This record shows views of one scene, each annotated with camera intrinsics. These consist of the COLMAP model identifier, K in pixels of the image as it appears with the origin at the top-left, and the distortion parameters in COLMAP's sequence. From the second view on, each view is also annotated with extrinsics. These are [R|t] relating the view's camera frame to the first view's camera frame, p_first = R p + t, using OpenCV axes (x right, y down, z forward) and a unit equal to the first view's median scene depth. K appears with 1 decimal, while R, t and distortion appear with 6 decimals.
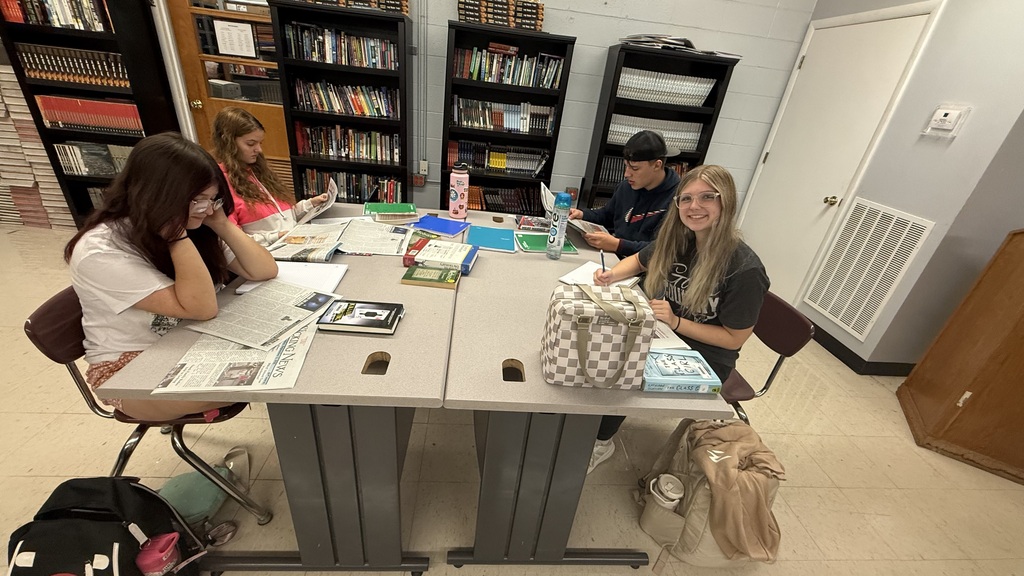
lens RADIAL K [[403.2, 0, 512.5], [0, 403.2, 289.9], [0, 0, 1]] dist [-0.001739, -0.000080]
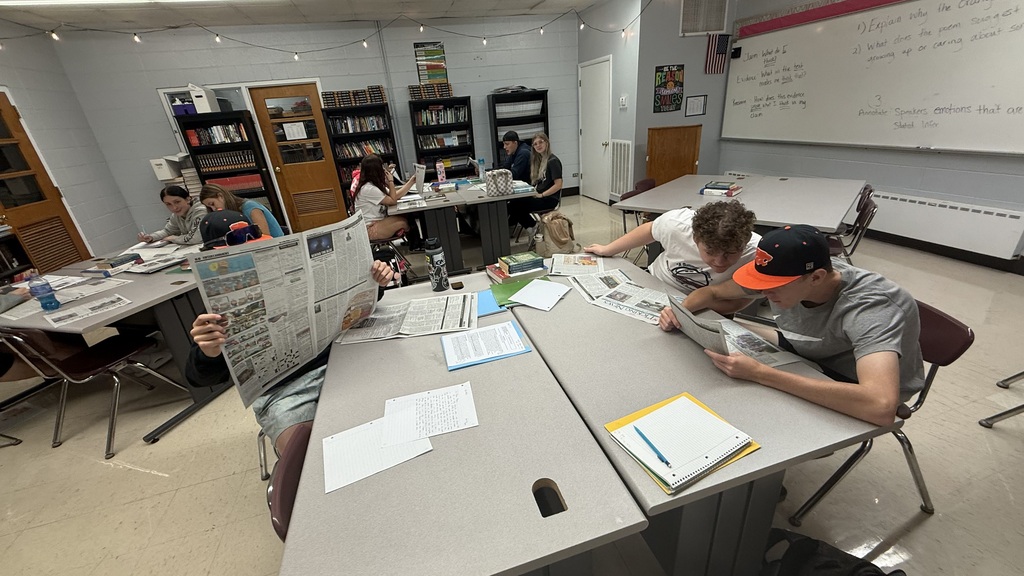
lens RADIAL K [[403.2, 0, 509.3], [0, 403.2, 286.9], [0, 0, 1]] dist [-0.001739, -0.000080]
pose [[0.958261, -0.258088, 0.122990, -0.149552], [0.264755, 0.963440, -0.041076, 0.436768], [-0.107893, 0.071924, 0.991557, -0.957600]]
